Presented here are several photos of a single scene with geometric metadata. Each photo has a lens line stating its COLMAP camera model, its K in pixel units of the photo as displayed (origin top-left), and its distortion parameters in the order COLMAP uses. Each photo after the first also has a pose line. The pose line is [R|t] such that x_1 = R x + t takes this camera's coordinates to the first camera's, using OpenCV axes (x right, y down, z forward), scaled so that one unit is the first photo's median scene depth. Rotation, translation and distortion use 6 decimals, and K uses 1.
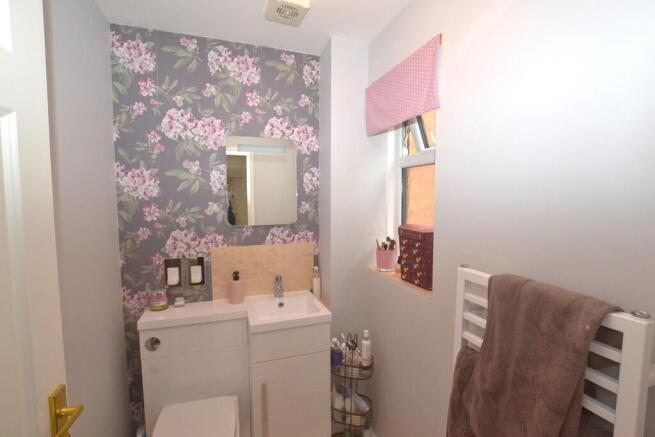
lens RADIAL K [[295.0, 0, 324.5], [0, 295.0, 221.1], [0, 0, 1]] dist [-0.024417, 0.000288]
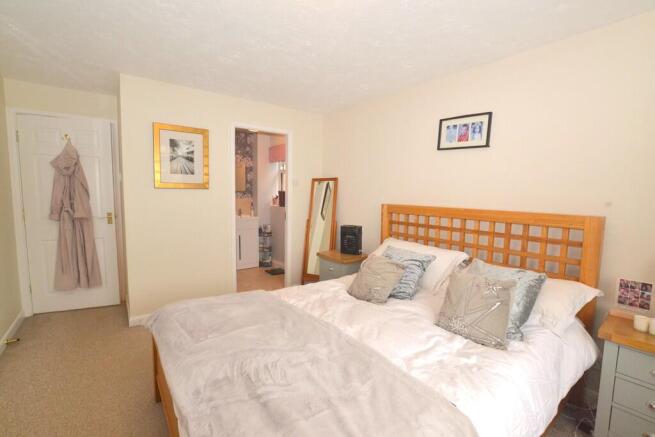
lens RADIAL K [[295.0, 0, 324.5], [0, 295.0, 221.1], [0, 0, 1]] dist [-0.024417, 0.000288]
pose [[0.956302, -0.017336, 0.291866, -0.205006], [0.000656, 0.998365, 0.057151, 0.141608], [-0.292380, -0.054462, 0.954750, -2.069034]]
